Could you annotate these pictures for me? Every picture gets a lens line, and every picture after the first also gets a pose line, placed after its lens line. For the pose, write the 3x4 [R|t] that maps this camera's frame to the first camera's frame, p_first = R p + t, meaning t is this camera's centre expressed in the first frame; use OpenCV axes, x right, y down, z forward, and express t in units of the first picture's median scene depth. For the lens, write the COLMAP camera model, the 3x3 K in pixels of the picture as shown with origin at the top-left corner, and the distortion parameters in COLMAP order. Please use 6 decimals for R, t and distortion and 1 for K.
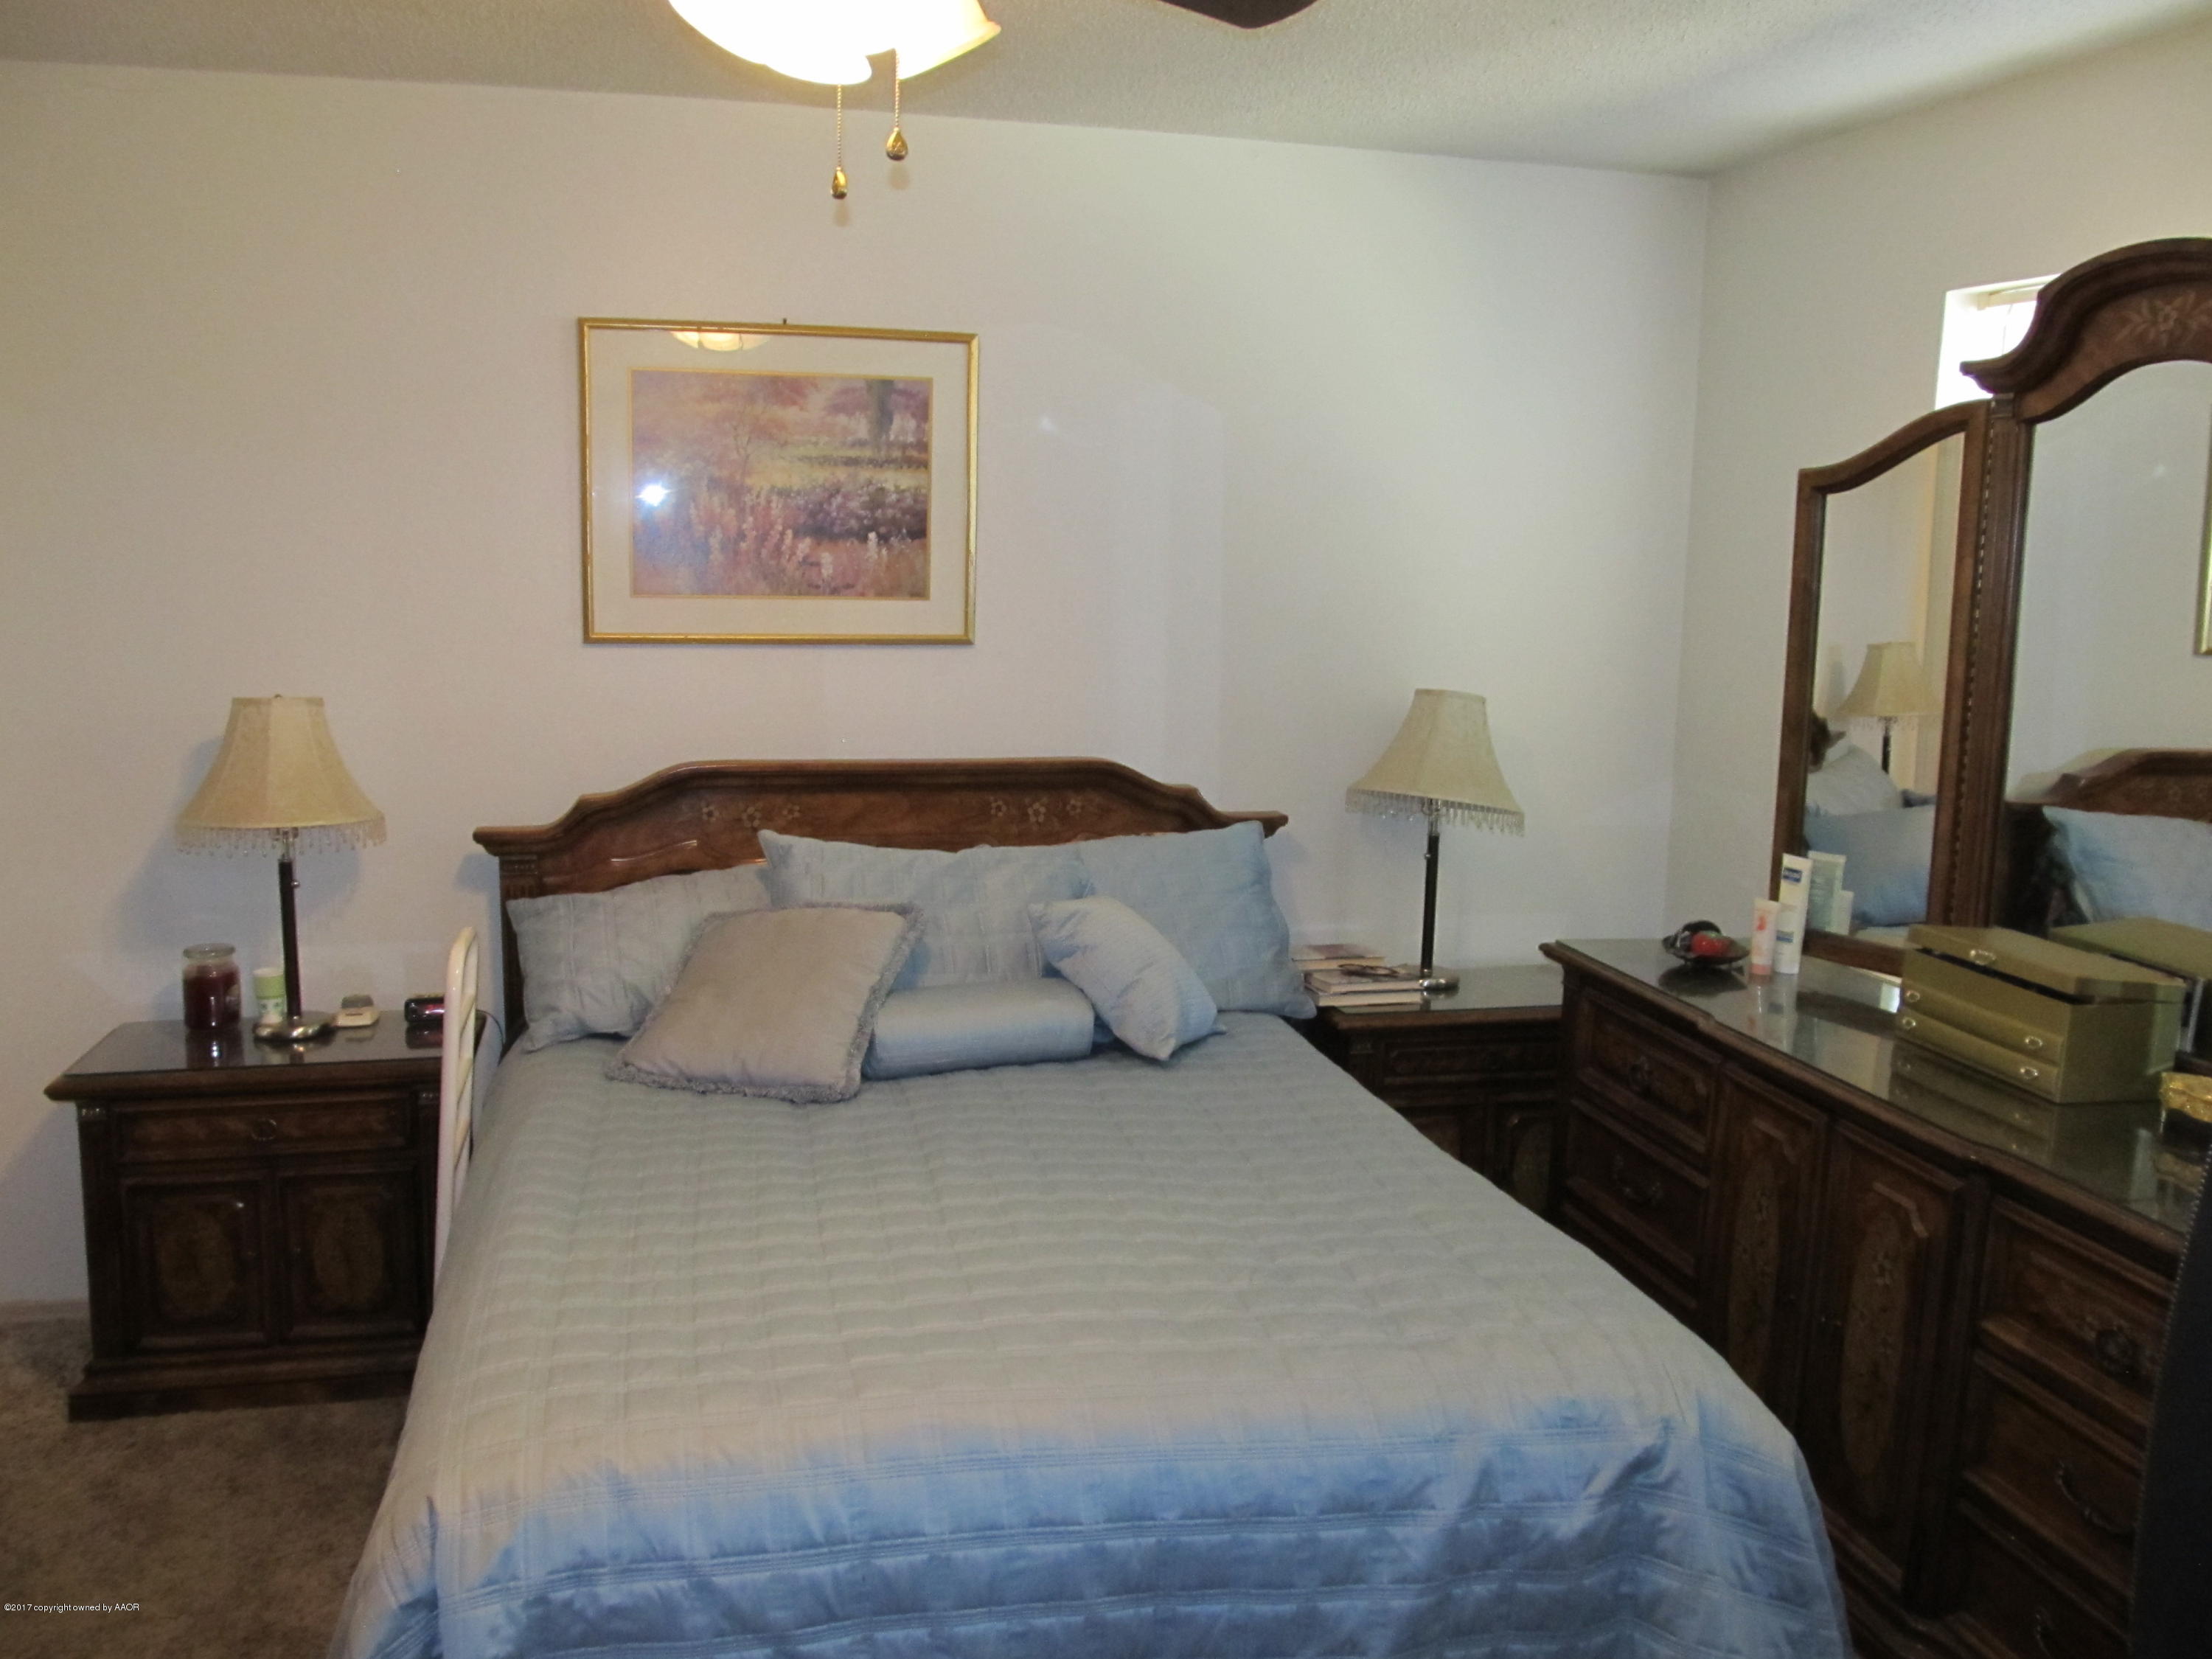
lens RADIAL K [[1813.8, 0, 1106.0], [0, 1813.8, 829.5], [0, 0, 1]] dist [-0.040530, 0.001562]
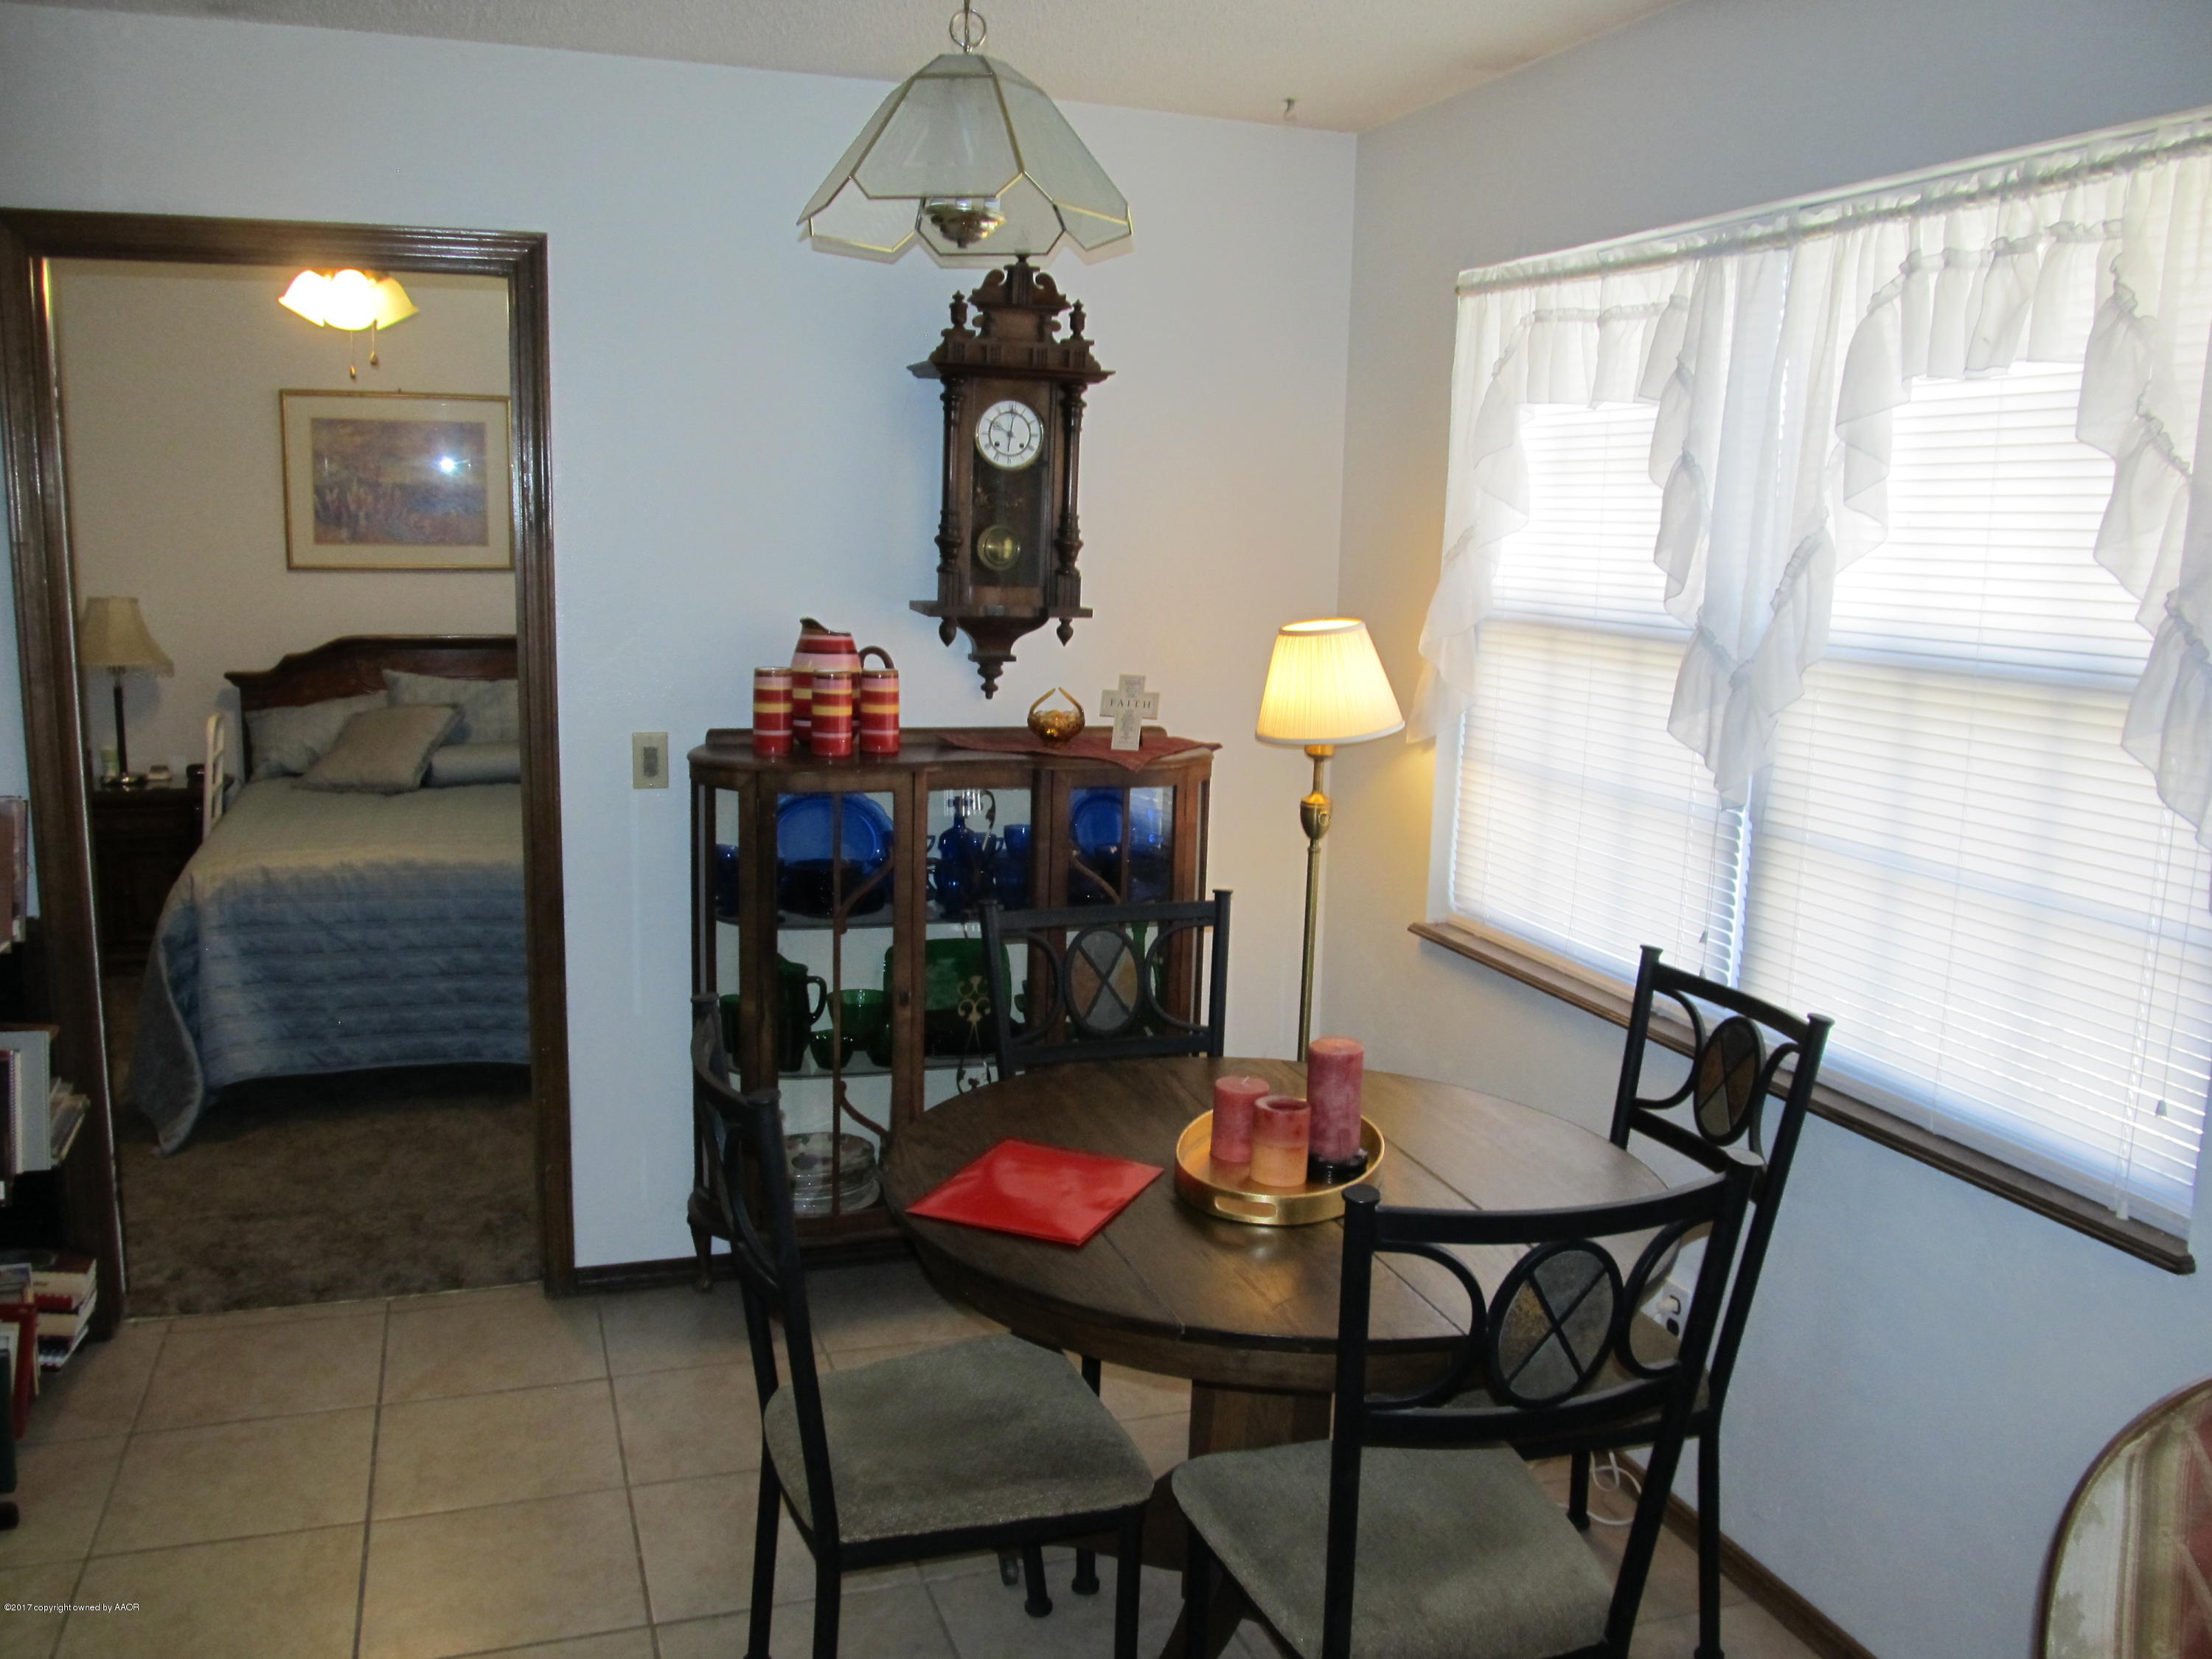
lens RADIAL K [[1906.7, 0, 1101.1], [0, 1906.7, 806.6], [0, 0, 1]] dist [-0.002098, 0.003127]
pose [[0.997548, -0.017071, 0.067876, 0.419107], [0.017043, 0.999854, 0.000981, 0.155954], [-0.067883, 0.000178, 0.997693, -1.027833]]
